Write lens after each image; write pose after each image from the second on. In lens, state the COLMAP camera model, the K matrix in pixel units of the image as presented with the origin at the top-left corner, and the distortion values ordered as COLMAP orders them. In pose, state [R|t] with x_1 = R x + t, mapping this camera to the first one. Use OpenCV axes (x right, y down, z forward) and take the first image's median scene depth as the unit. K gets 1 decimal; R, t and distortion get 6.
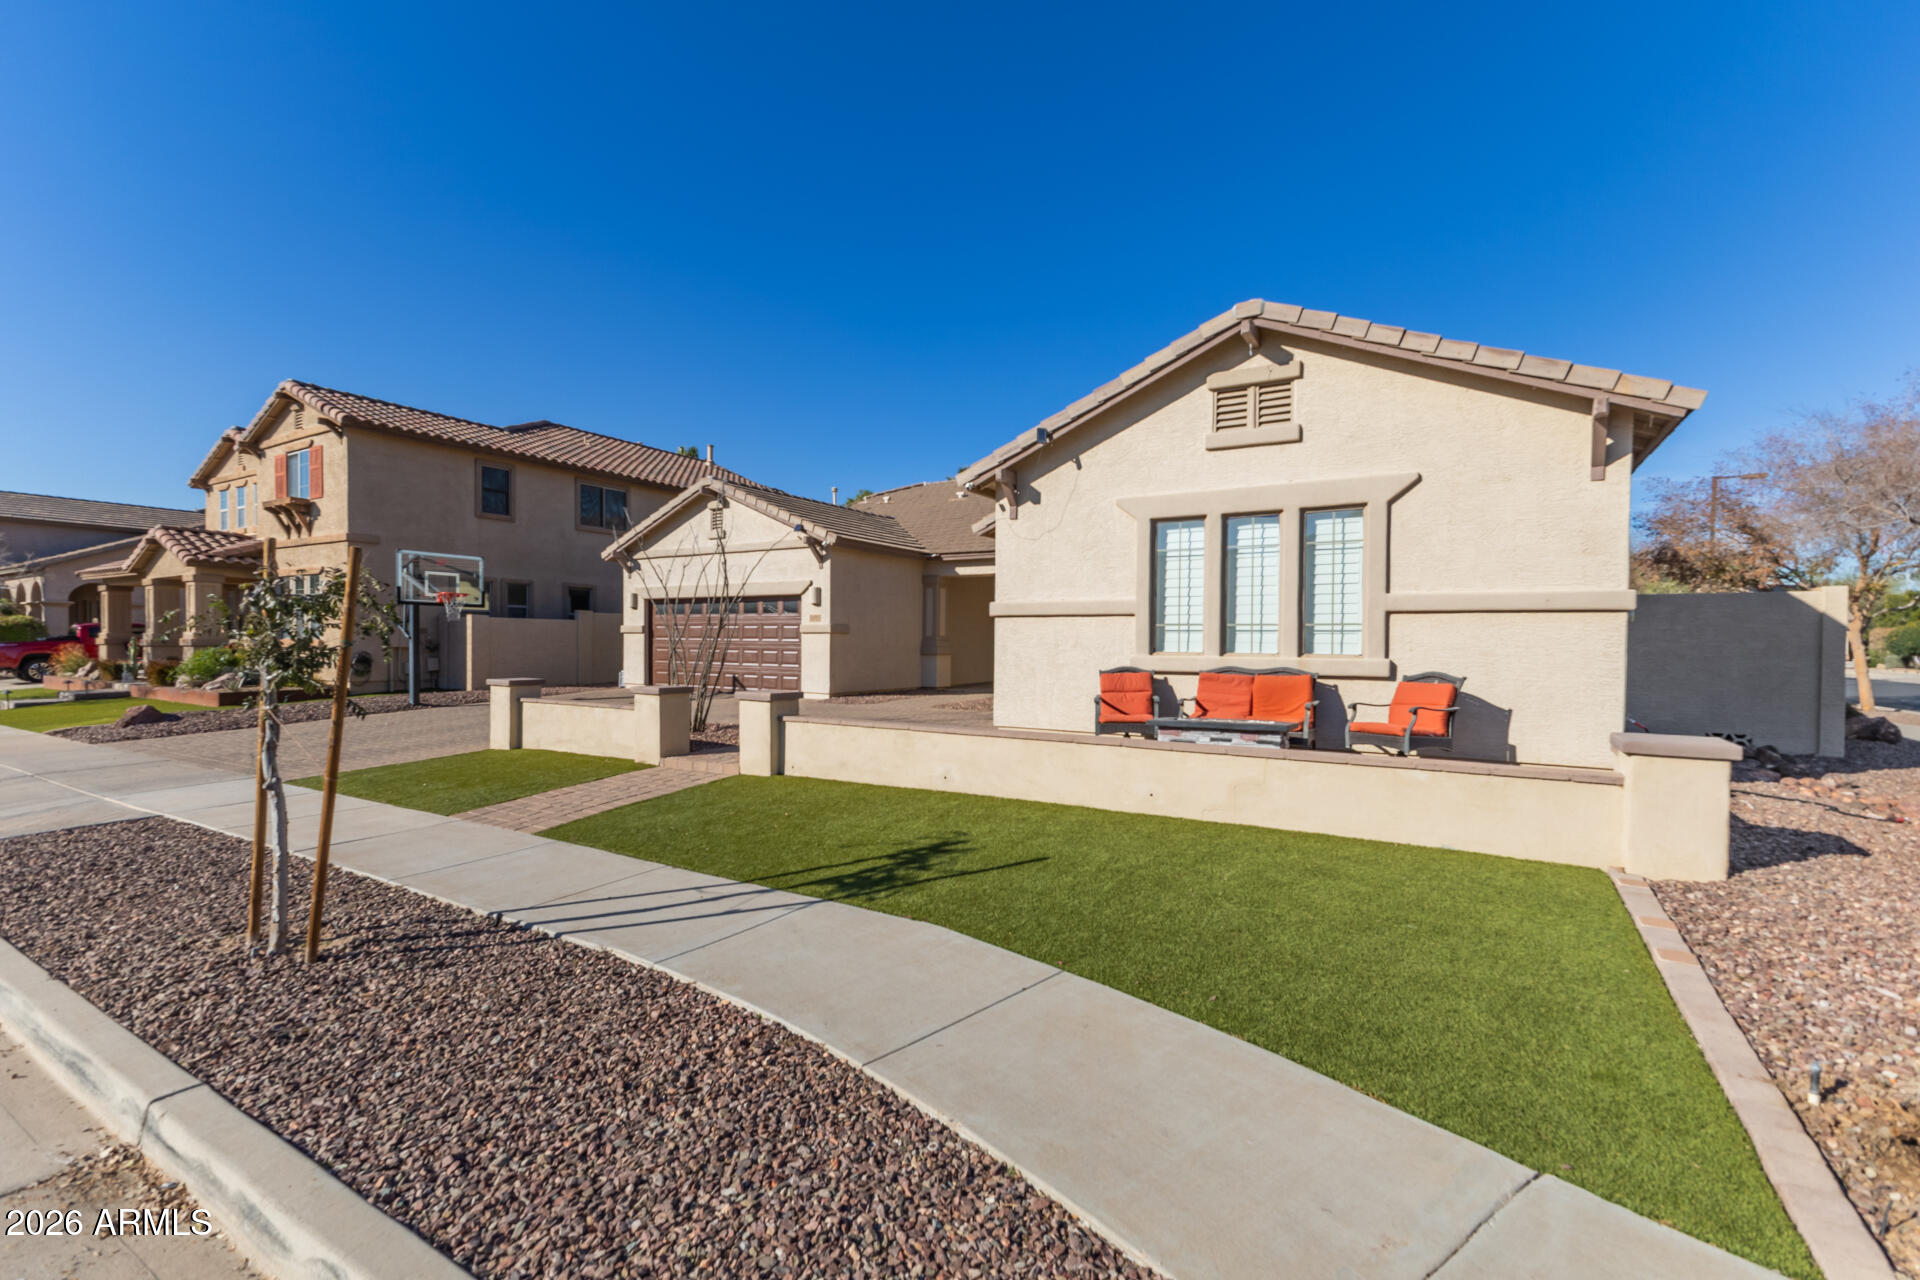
lens RADIAL K [[826.4, 0, 960.0], [0, 826.4, 640.0], [0, 0, 1]] dist [0.003223, -0.000098]
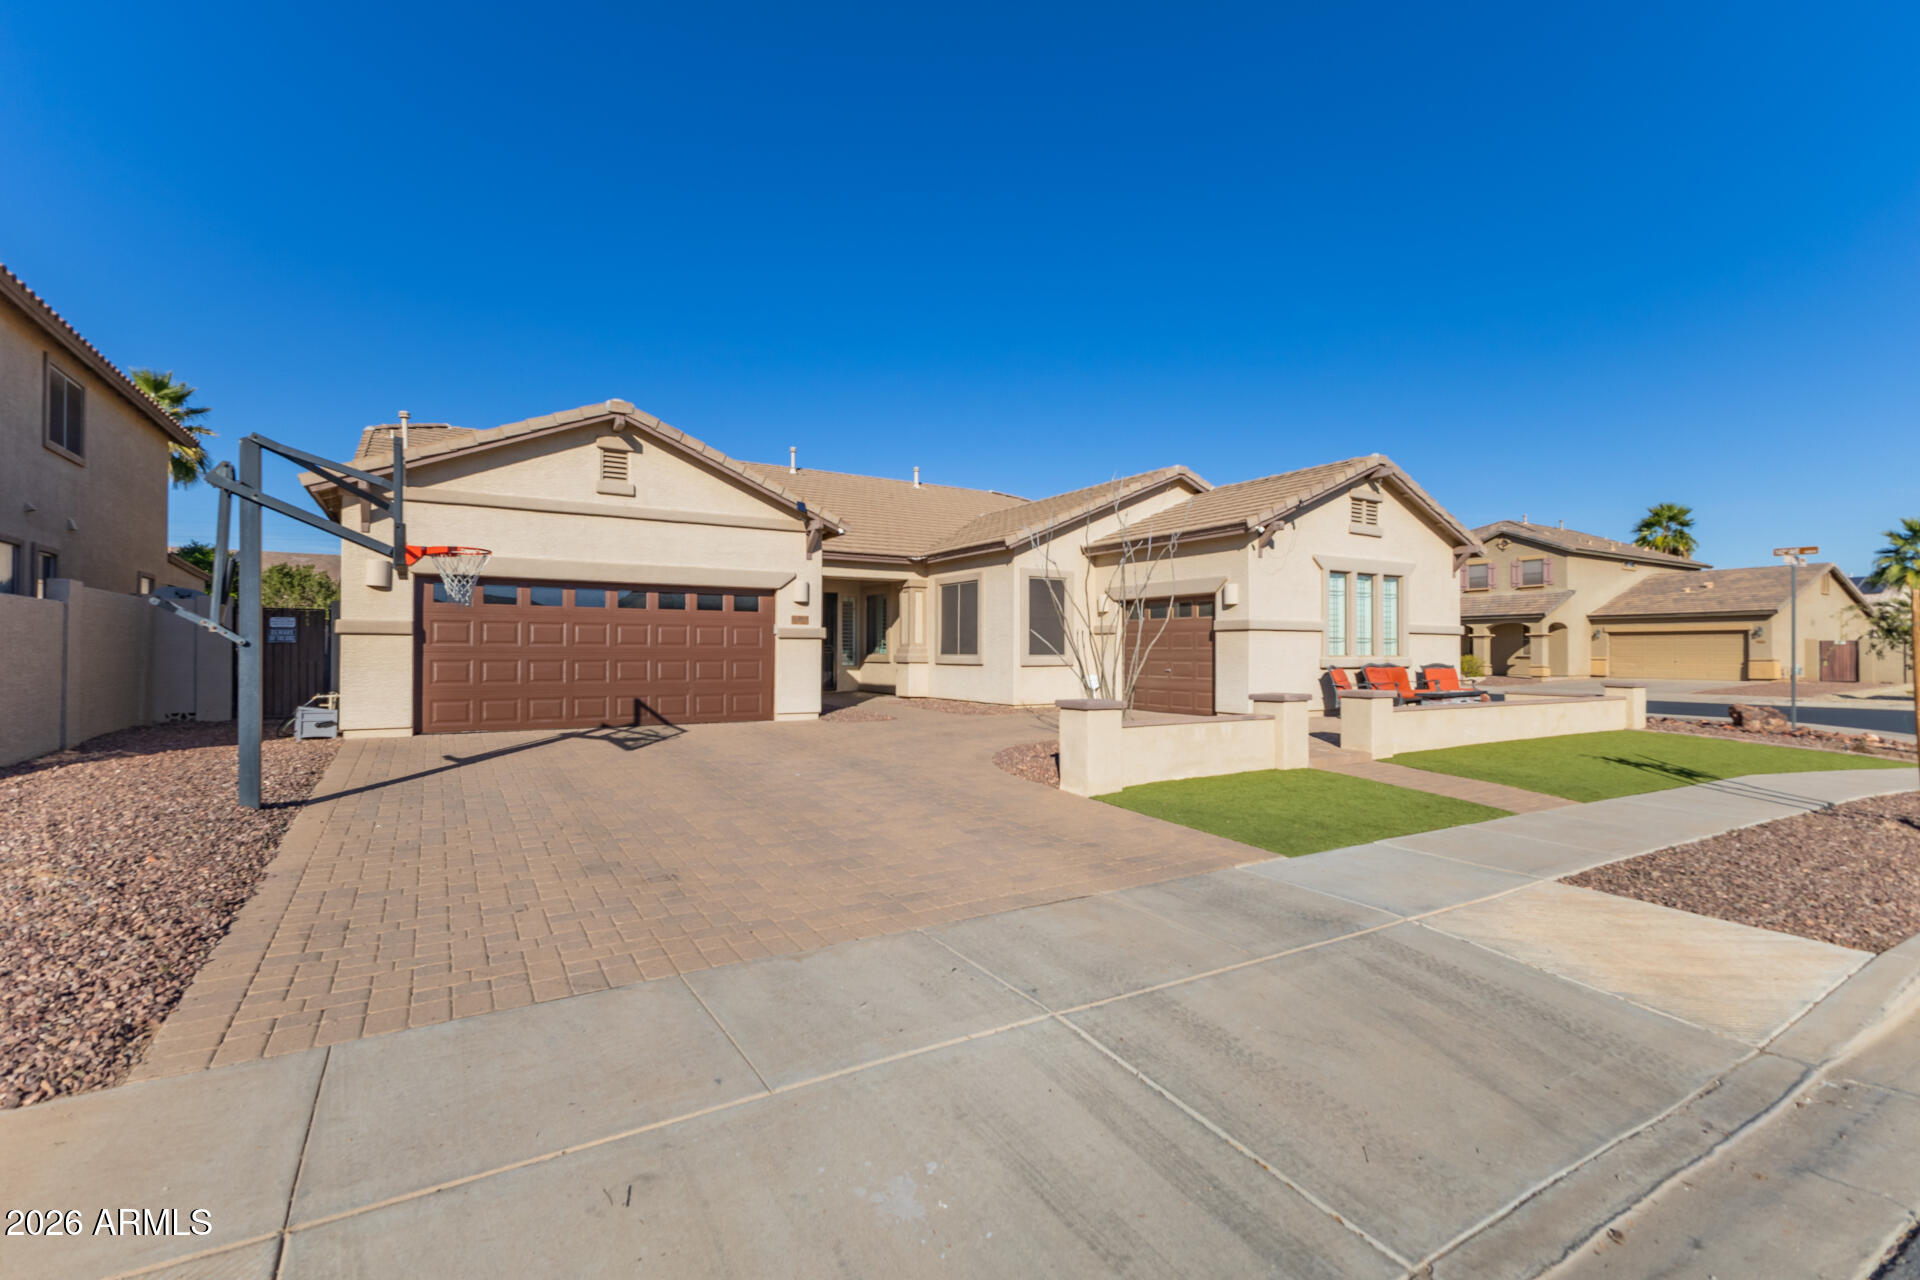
lens RADIAL K [[826.4, 0, 960.0], [0, 826.4, 640.0], [0, 0, 1]] dist [0.003223, -0.000098]
pose [[0.452736, -0.001158, 0.891644, -1.406758], [-0.000686, 0.999998, 0.001647, -0.015059], [-0.891644, -0.001357, 0.452734, 0.864625]]
